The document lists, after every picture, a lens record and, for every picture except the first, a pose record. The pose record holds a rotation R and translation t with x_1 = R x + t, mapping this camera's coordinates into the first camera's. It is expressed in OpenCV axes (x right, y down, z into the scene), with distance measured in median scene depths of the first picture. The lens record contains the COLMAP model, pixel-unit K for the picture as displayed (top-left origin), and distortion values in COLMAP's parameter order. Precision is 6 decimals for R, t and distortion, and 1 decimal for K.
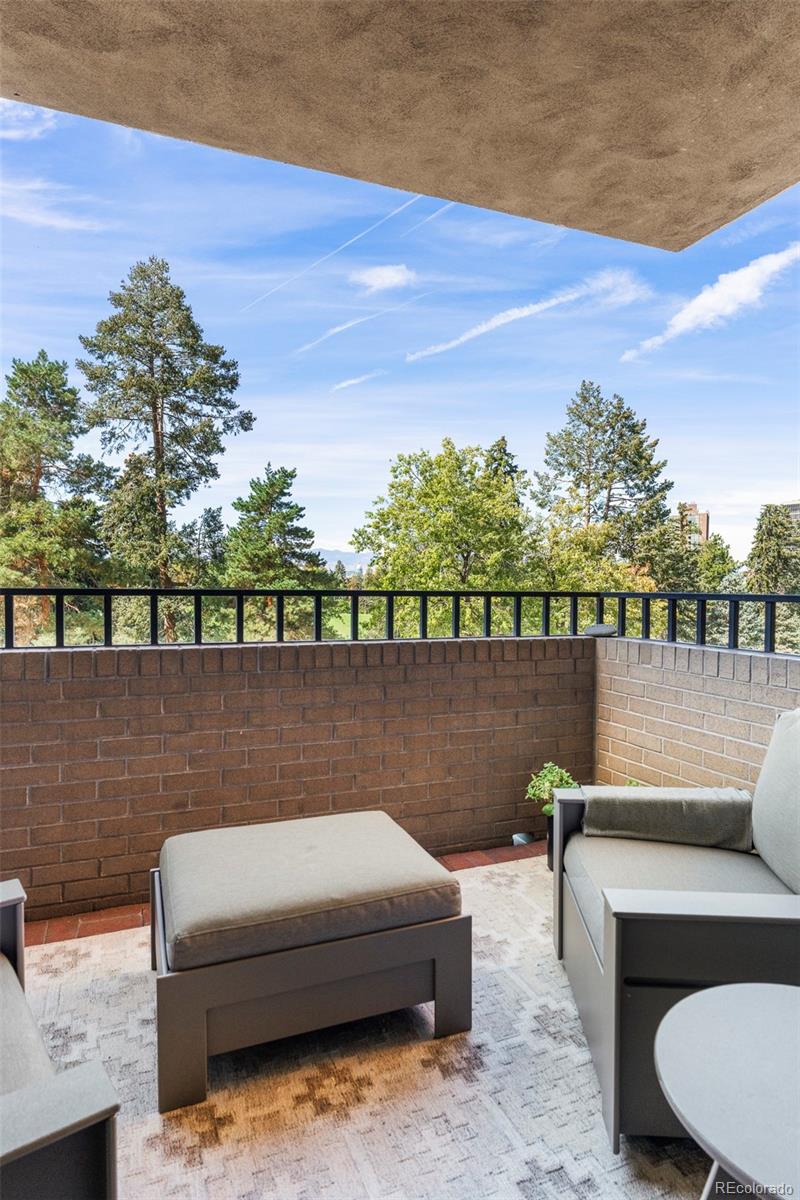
lens RADIAL K [[682.6, 0, 393.9], [0, 682.6, 599.2], [0, 0, 1]] dist [-0.005328, -0.001794]
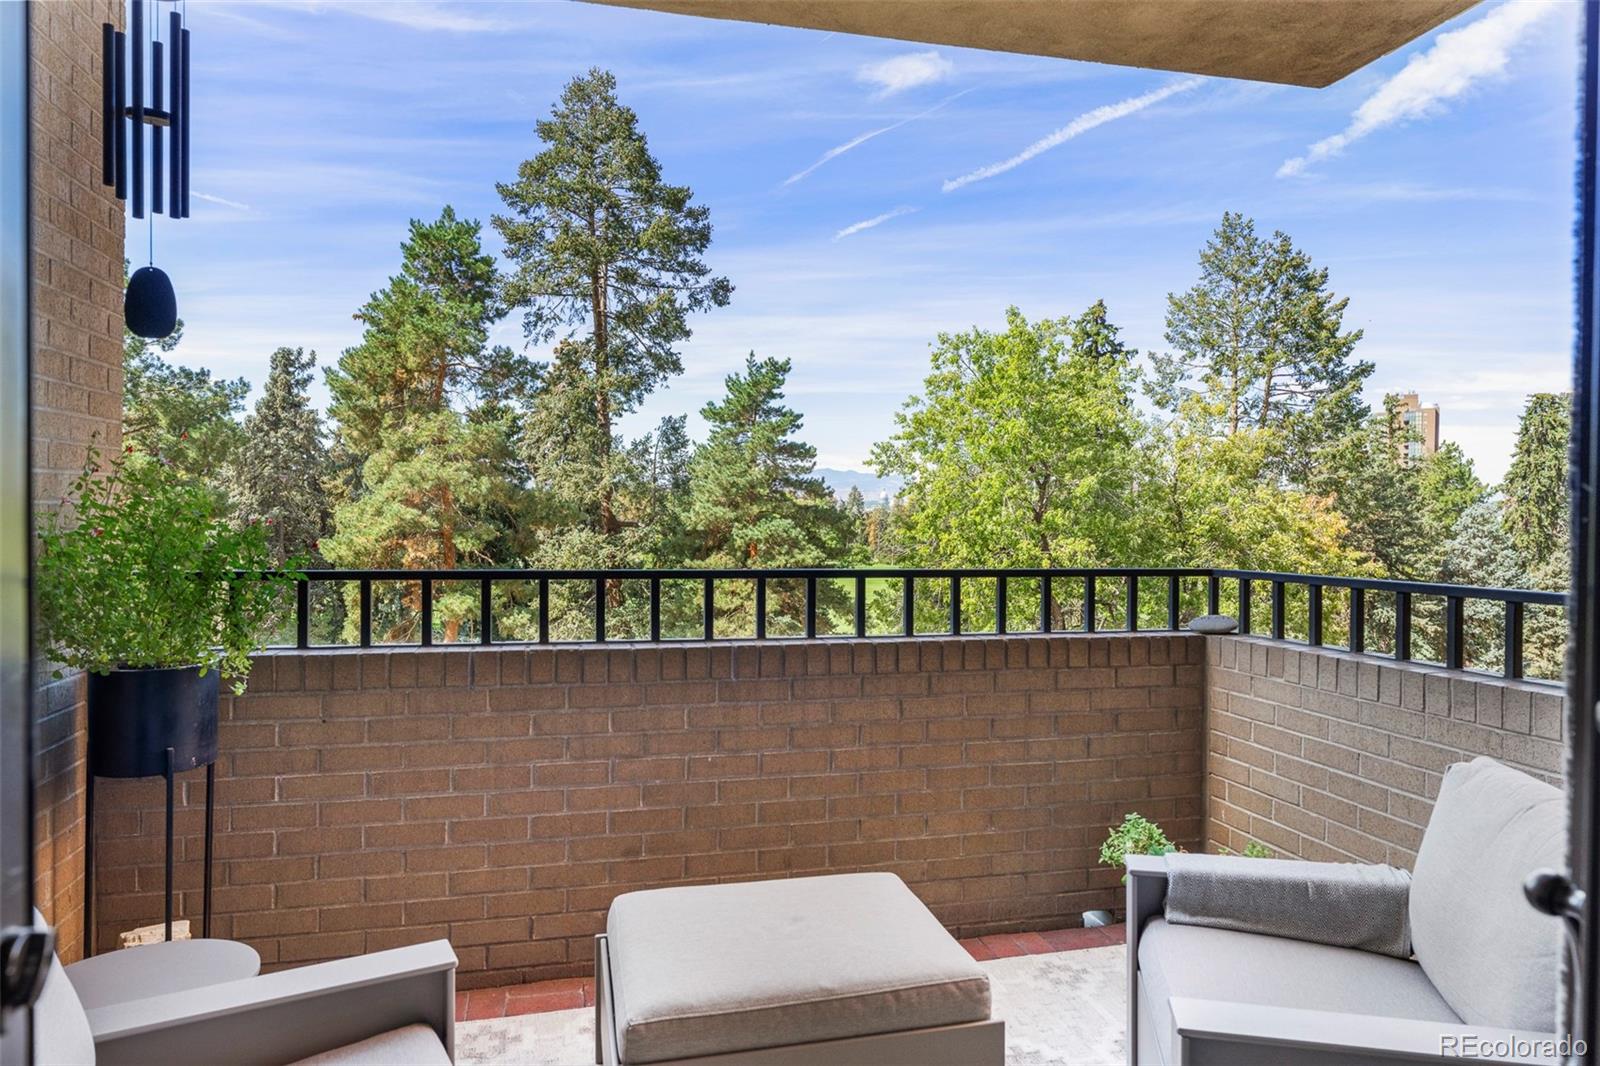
lens RADIAL K [[1006.6, 0, 792.9], [0, 1006.6, 521.7], [0, 0, 1]] dist [-0.006665, -0.000985]
pose [[0.990068, -0.000154, -0.140593, 0.002912], [-0.002681, 0.999797, -0.019976, -0.005284], [0.140567, 0.020154, 0.989866, -0.011590]]
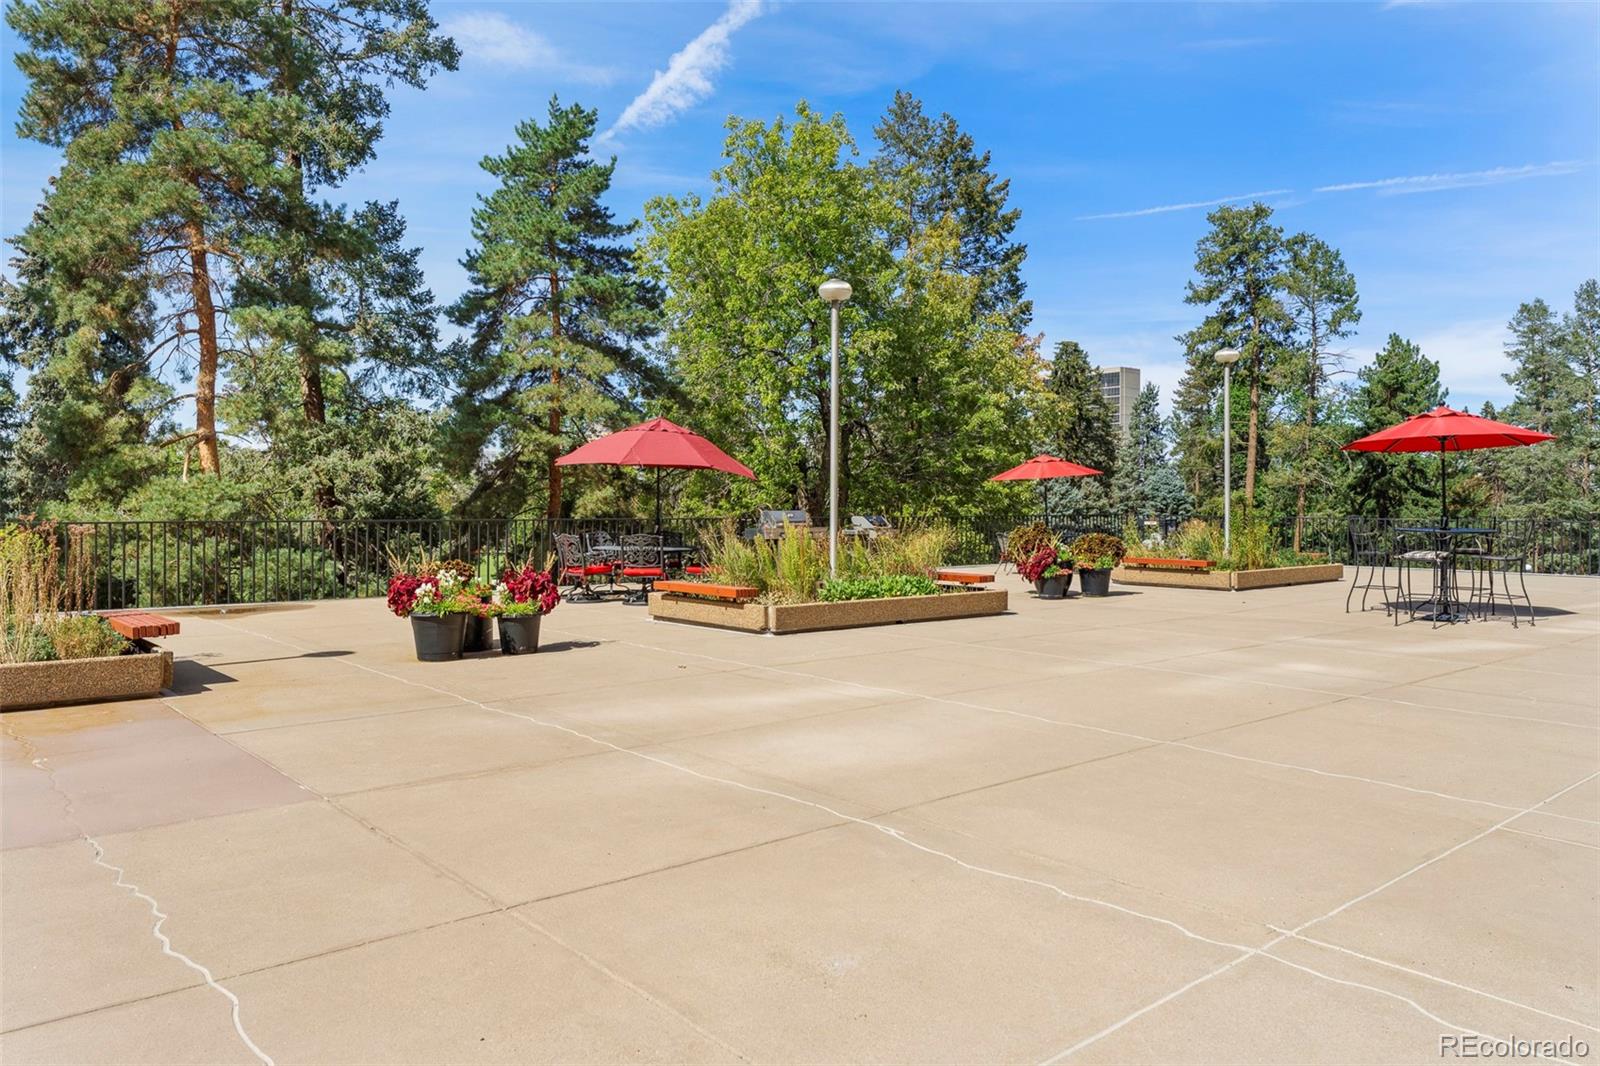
lens RADIAL K [[1149.8, 0, 801.6], [0, 1149.8, 534.4], [0, 0, 1]] dist [-0.007239, -0.001891]
pose [[0.938371, -0.020169, 0.345040, -0.335532], [0.029020, 0.999368, -0.020505, 0.218492], [-0.344409, 0.029255, 0.938364, -0.027299]]
